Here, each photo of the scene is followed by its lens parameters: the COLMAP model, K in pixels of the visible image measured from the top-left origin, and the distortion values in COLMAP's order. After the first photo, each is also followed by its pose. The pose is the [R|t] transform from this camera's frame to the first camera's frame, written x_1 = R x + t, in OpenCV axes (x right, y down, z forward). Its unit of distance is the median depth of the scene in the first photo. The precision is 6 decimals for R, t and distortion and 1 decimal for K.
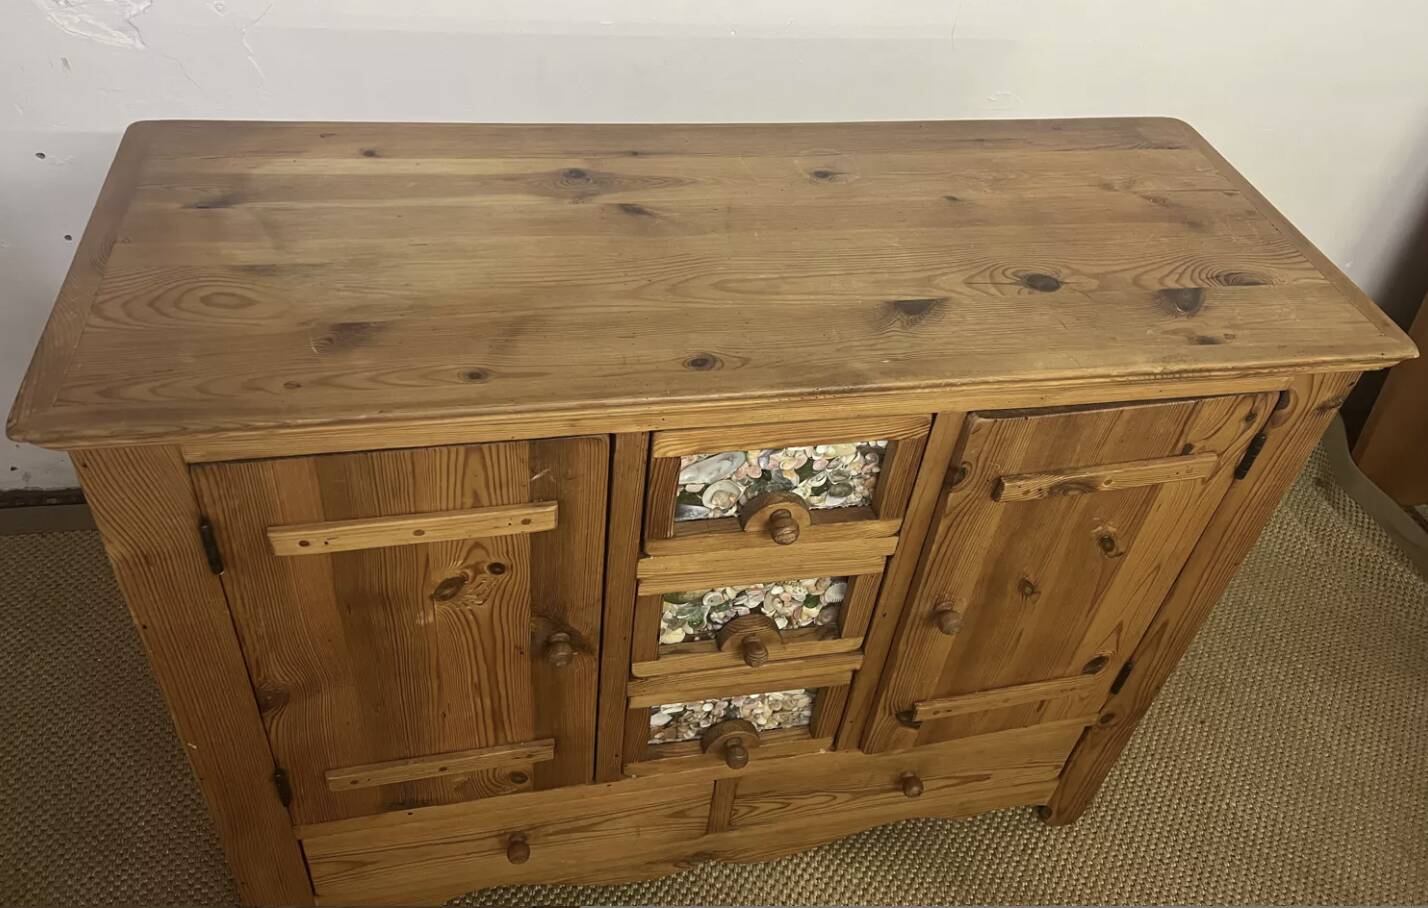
lens RADIAL K [[1091.0, 0, 735.3], [0, 1091.0, 354.4], [0, 0, 1]] dist [0.061779, -0.067068]
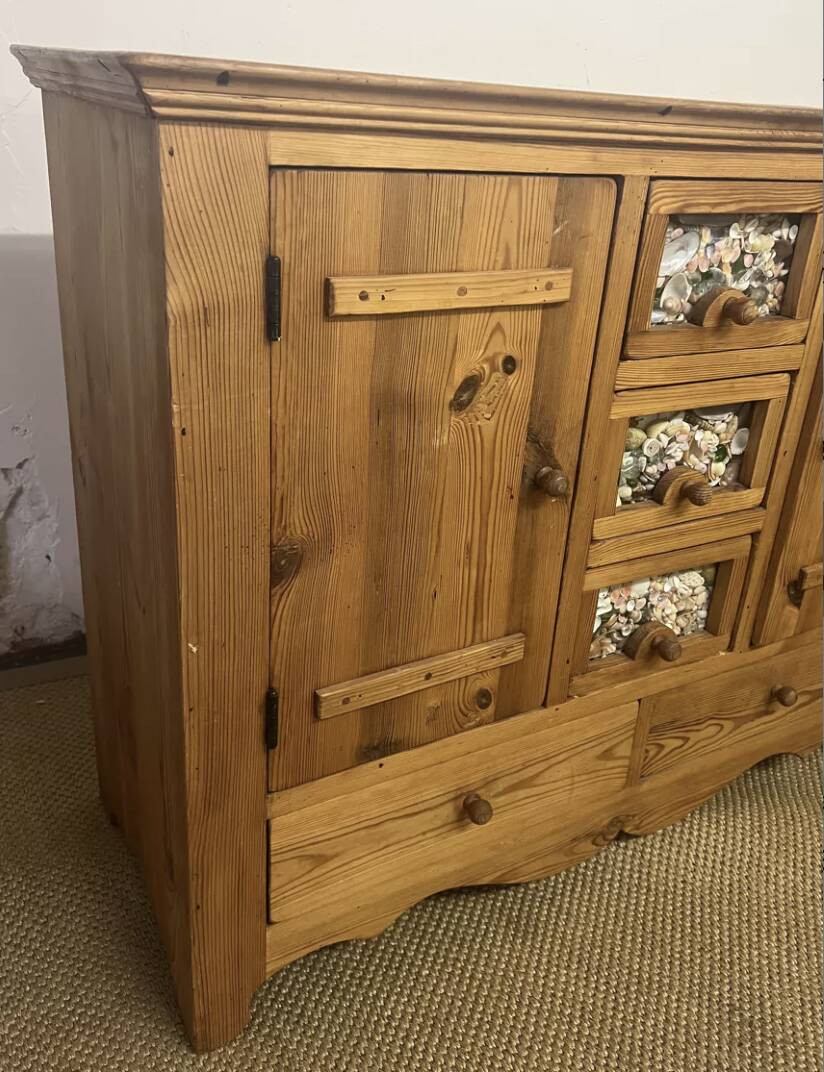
lens RADIAL K [[935.1, 0, 431.5], [0, 935.1, 503.6], [0, 0, 1]] dist [0.074681, -0.087748]
pose [[0.949542, -0.161818, 0.268672, -0.476238], [0.222289, 0.951538, -0.212514, 0.428878], [-0.221264, 0.261514, 0.939496, 0.234822]]
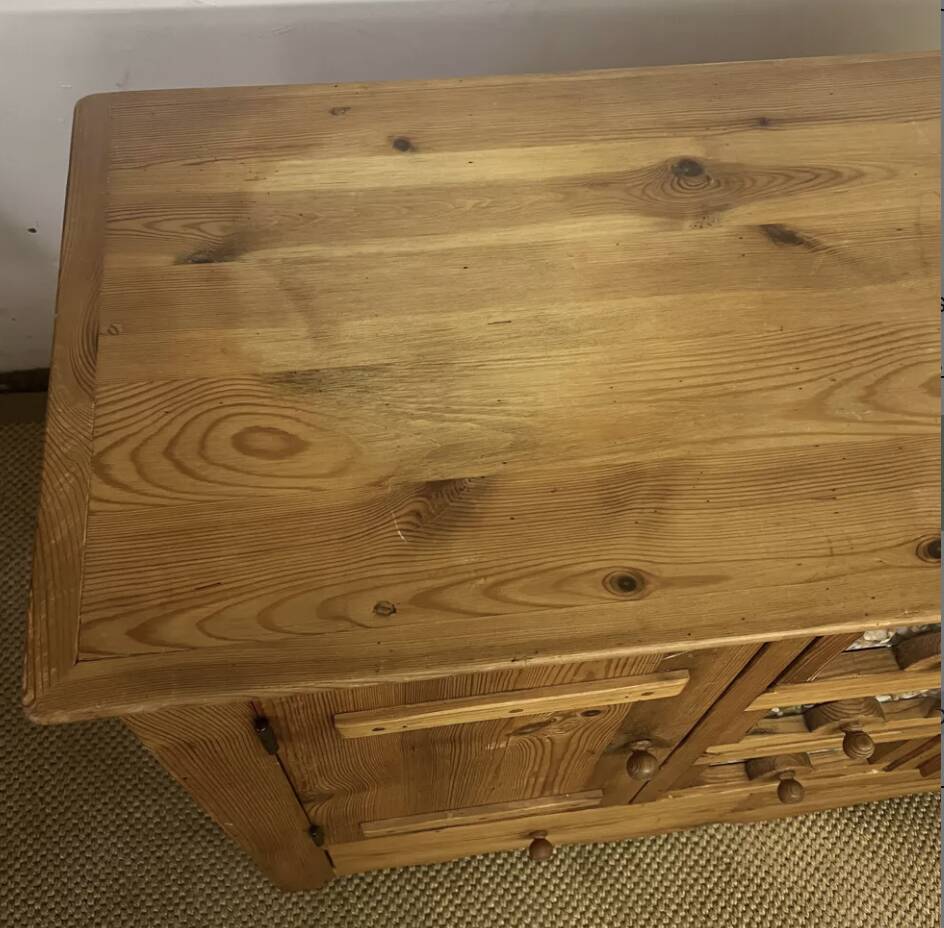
lens RADIAL K [[1029.0, 0, 470.0], [0, 1029.0, 409.6], [0, 0, 1]] dist [0.018132, 0.000000]
pose [[0.995158, 0.031323, -0.093160, -0.218694], [-0.000011, 0.947891, 0.318595, -0.228451], [0.098285, -0.317051, 0.943302, 0.318681]]
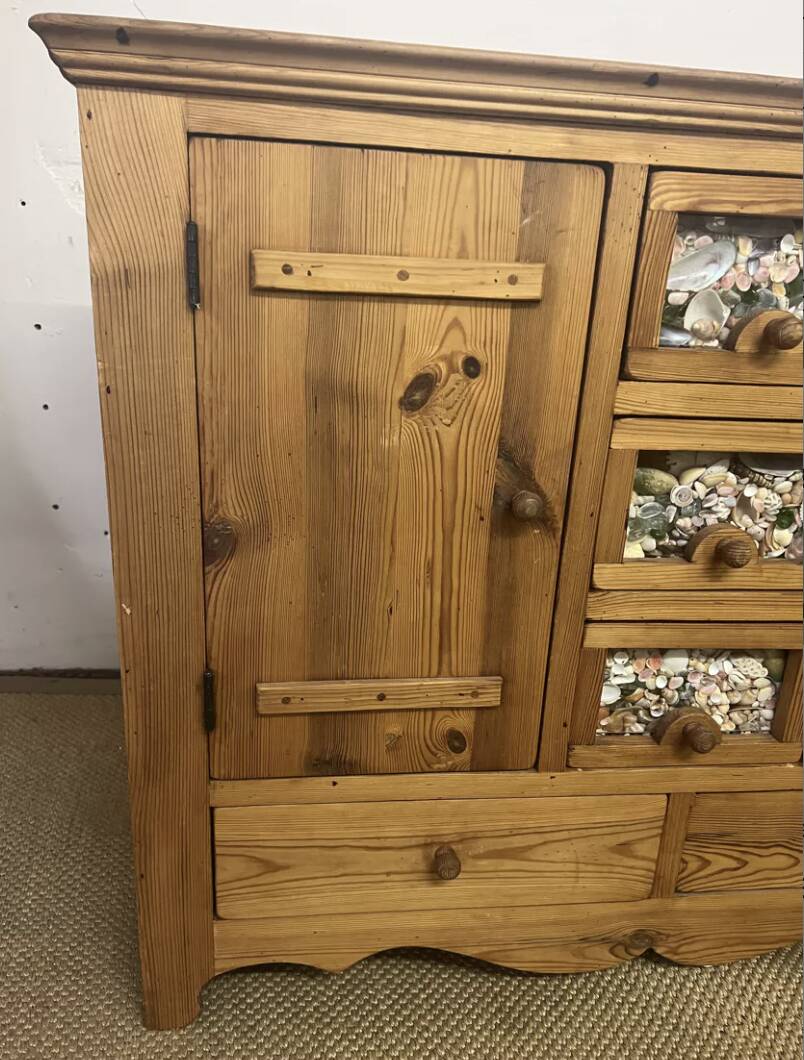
lens RADIAL K [[831.3, 0, 402.3], [0, 831.3, 563.1], [0, 0, 1]] dist [0.054309, -0.053606]
pose [[0.994850, -0.025891, -0.098000, -0.189841], [-0.009424, 0.939014, -0.343749, 0.534153], [0.100923, 0.342903, 0.933934, 0.354583]]
